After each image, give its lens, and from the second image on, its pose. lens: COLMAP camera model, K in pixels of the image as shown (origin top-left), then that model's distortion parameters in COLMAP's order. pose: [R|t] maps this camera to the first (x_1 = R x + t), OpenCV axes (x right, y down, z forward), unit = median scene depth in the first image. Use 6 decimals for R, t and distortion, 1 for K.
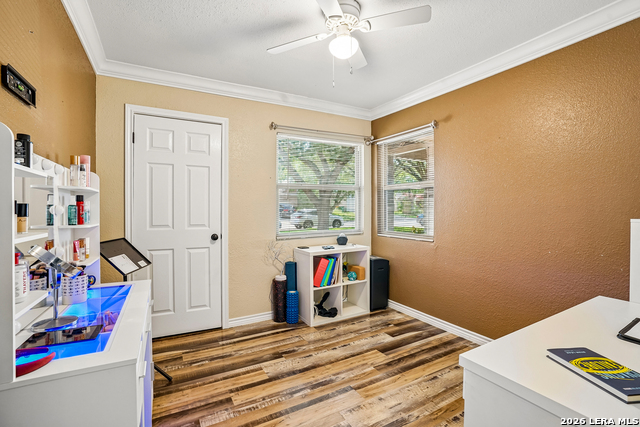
lens RADIAL K [[294.8, 0, 318.3], [0, 294.8, 212.1], [0, 0, 1]] dist [-0.060001, 0.019454]
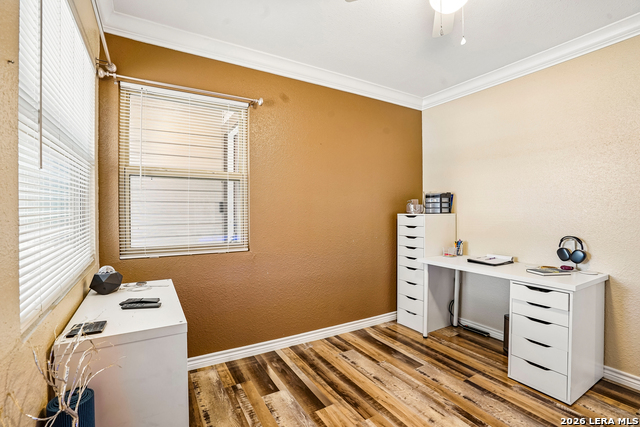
lens RADIAL K [[294.8, 0, 317.0], [0, 294.8, 209.5], [0, 0, 1]] dist [-0.060001, 0.019454]
pose [[-0.029326, 0.004325, 0.999561, -0.455332], [0.009669, 0.999945, -0.004043, -0.004366], [-0.999523, 0.009546, -0.029367, 0.947470]]
